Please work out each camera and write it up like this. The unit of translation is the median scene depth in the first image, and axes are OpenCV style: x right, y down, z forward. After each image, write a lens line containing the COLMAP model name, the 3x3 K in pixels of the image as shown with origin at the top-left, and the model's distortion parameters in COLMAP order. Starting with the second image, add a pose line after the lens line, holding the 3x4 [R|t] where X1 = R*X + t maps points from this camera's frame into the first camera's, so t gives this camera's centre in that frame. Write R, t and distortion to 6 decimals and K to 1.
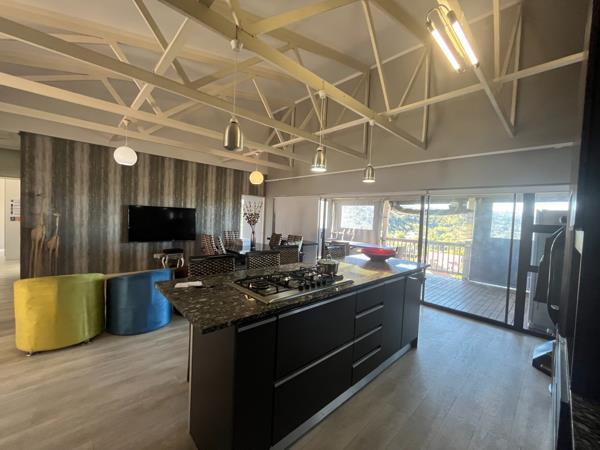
lens RADIAL K [[242.0, 0, 300.0], [0, 242.0, 225.0], [0, 0, 1]] dist [-0.000657, 0.000120]
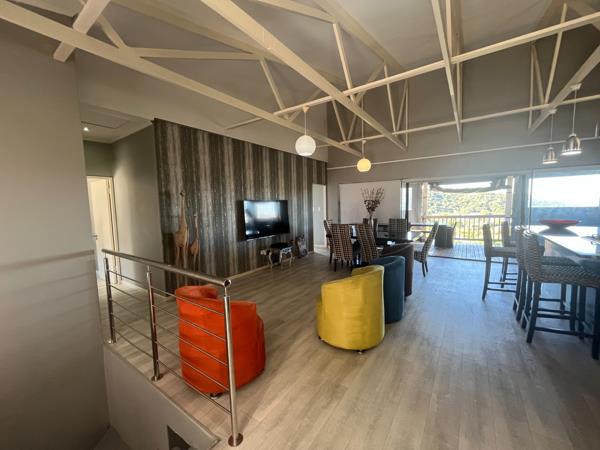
lens RADIAL K [[242.0, 0, 300.0], [0, 242.0, 225.0], [0, 0, 1]] dist [-0.000657, 0.000120]
pose [[0.974438, -0.087640, 0.206859, -0.649289], [0.077256, 0.995336, 0.057768, -0.022335], [-0.210957, -0.040310, 0.976664, 0.051571]]
